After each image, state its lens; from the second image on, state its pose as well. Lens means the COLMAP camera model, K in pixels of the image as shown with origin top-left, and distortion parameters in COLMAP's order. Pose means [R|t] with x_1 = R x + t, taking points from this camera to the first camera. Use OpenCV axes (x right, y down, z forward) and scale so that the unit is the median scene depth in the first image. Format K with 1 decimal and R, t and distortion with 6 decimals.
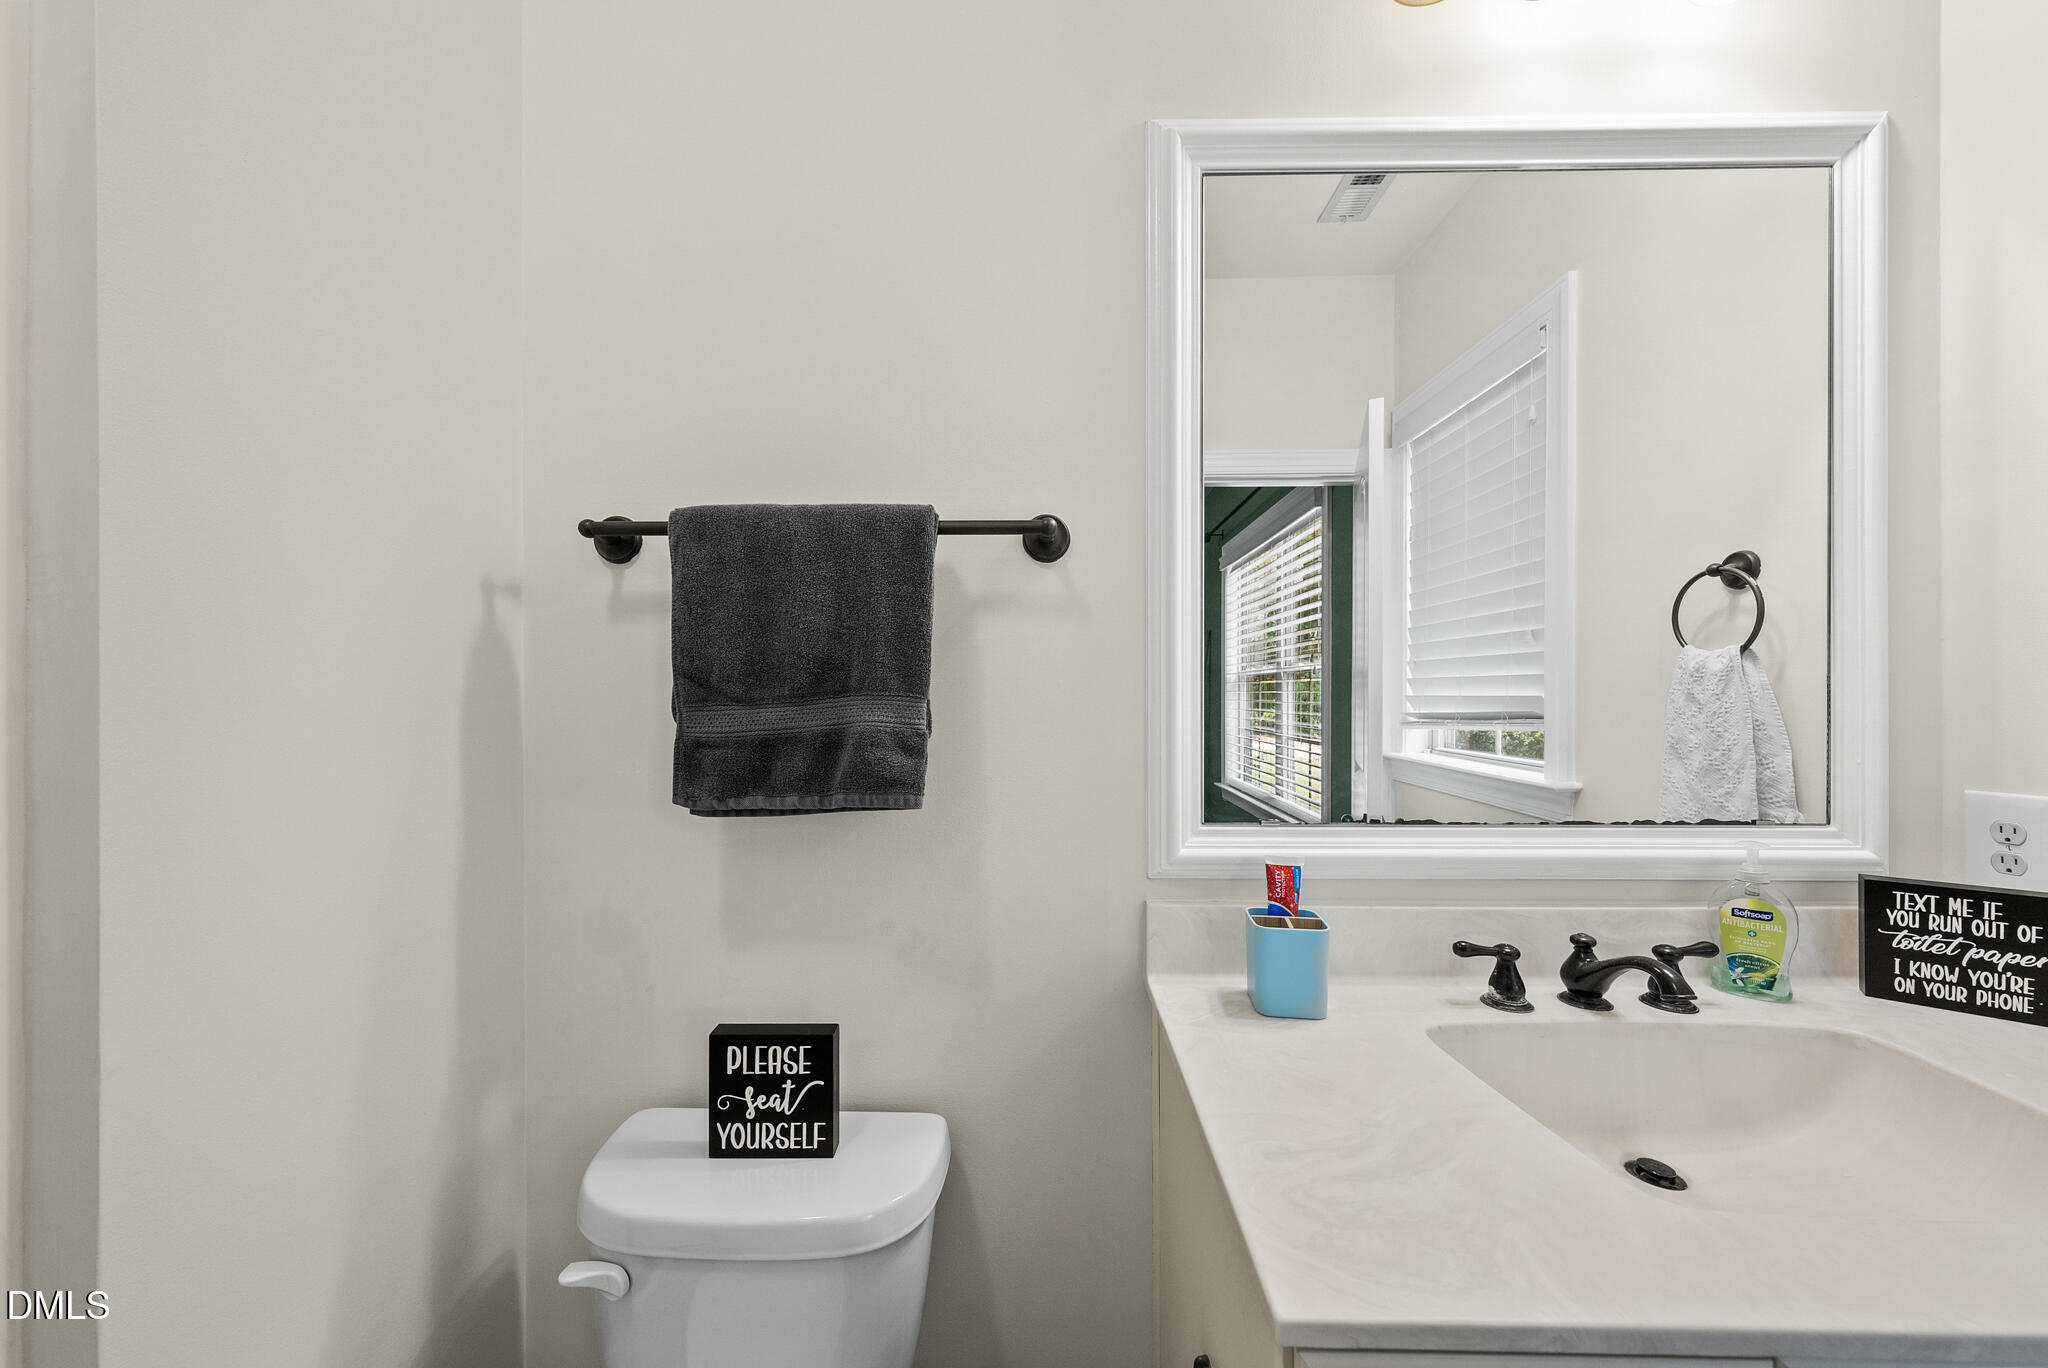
lens RADIAL K [[688.7, 0, 981.8], [0, 688.7, 692.9], [0, 0, 1]] dist [-0.005063, 0.000609]
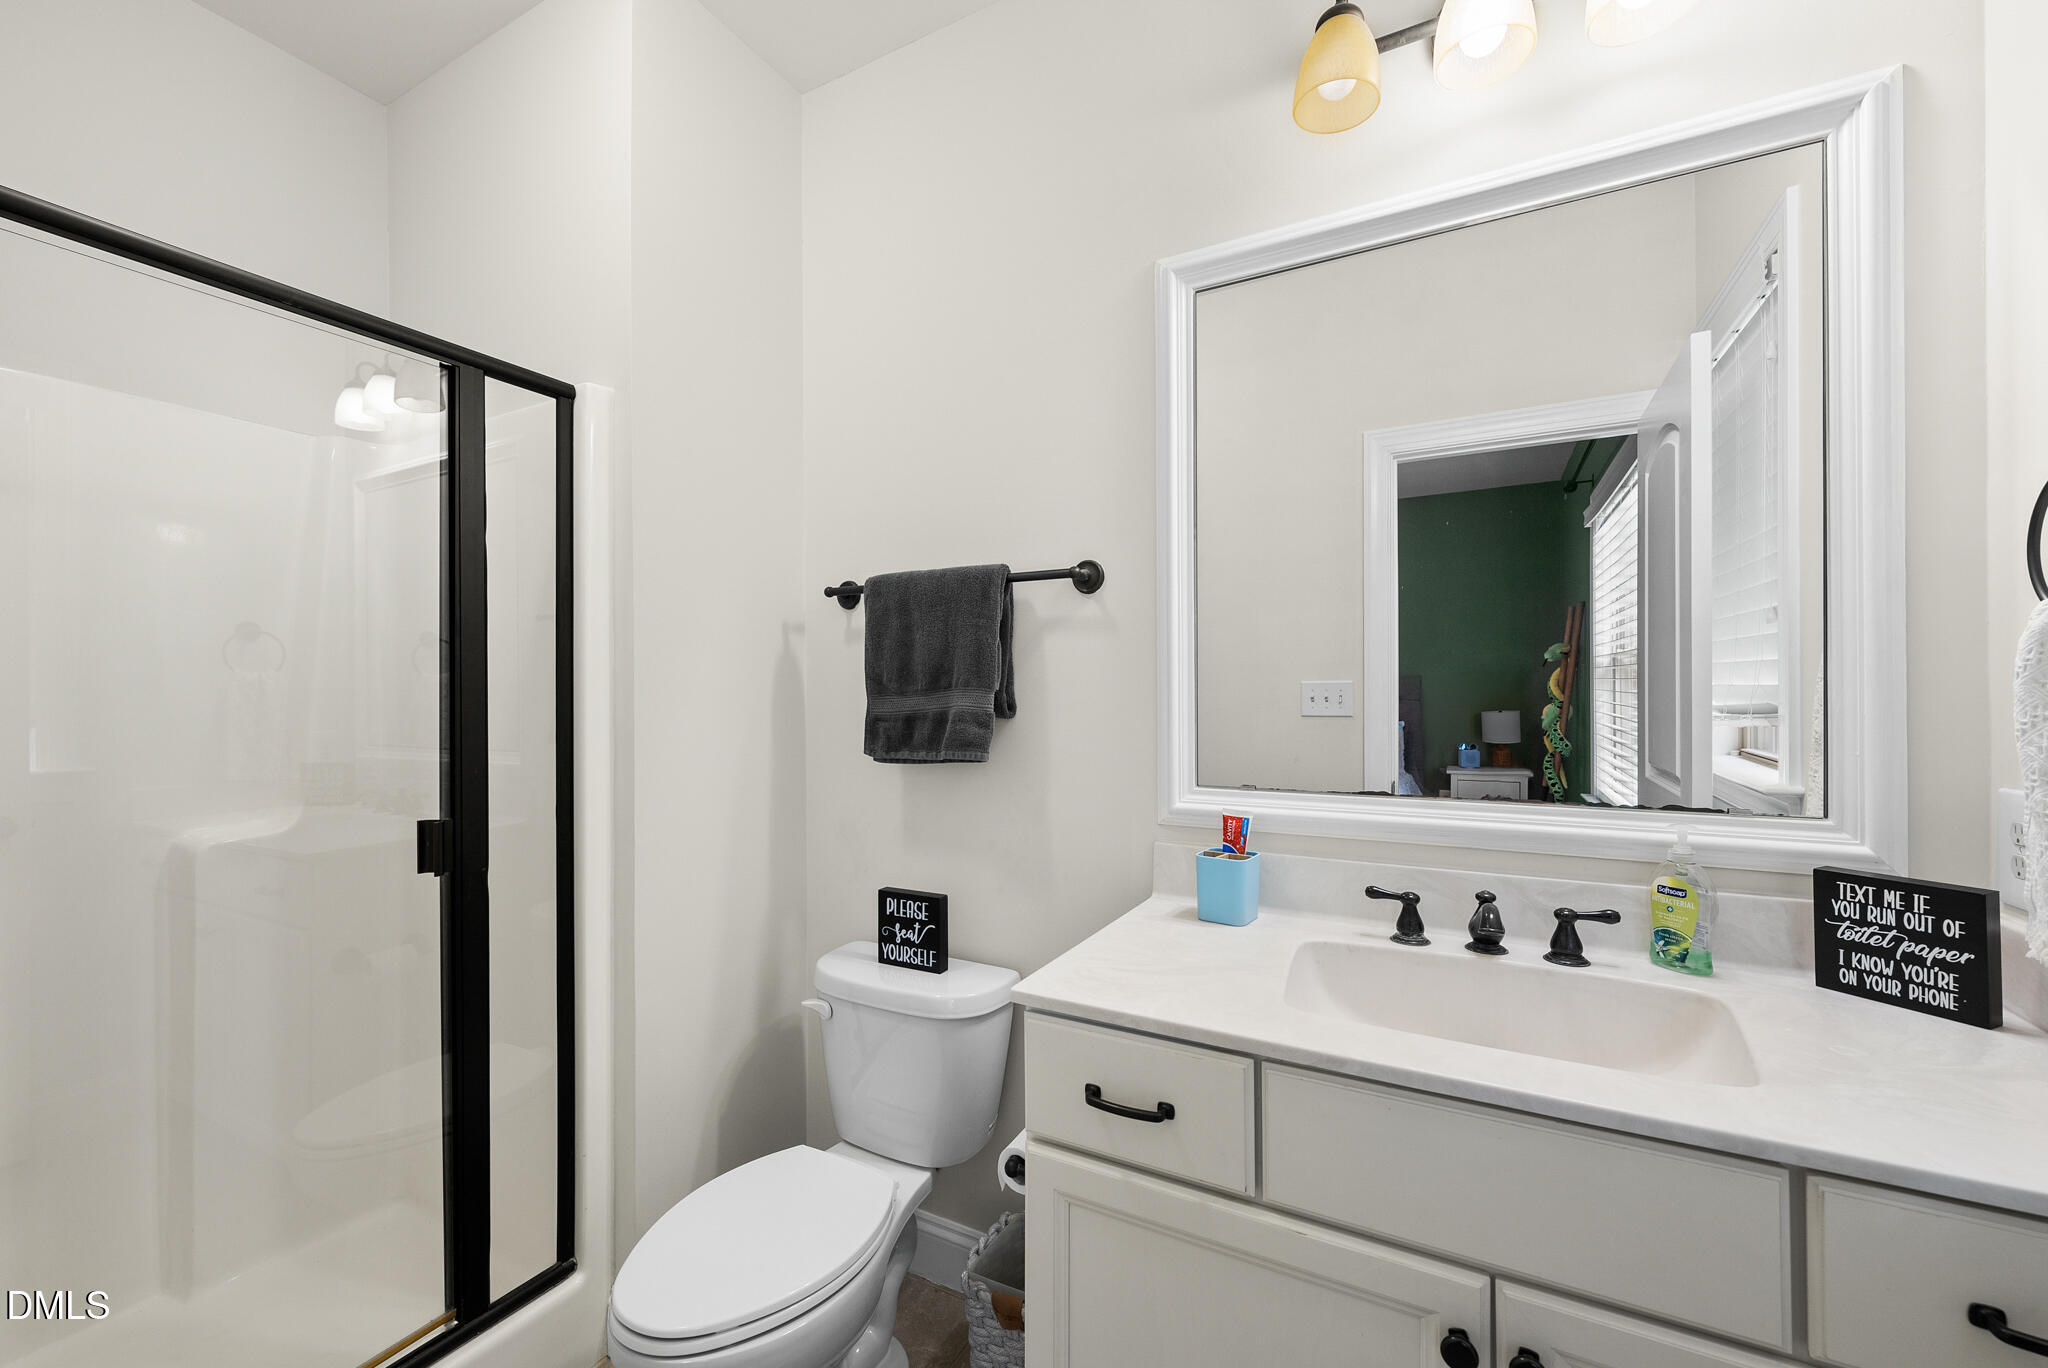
lens RADIAL K [[815.9, 0, 1004.9], [0, 815.9, 684.3], [0, 0, 1]] dist [0.000217, -0.000391]
pose [[0.881971, -0.007178, -0.471250, 0.811462], [0.007585, 0.999971, -0.001037, -0.006101], [0.471243, -0.002660, 0.881999, -0.613059]]
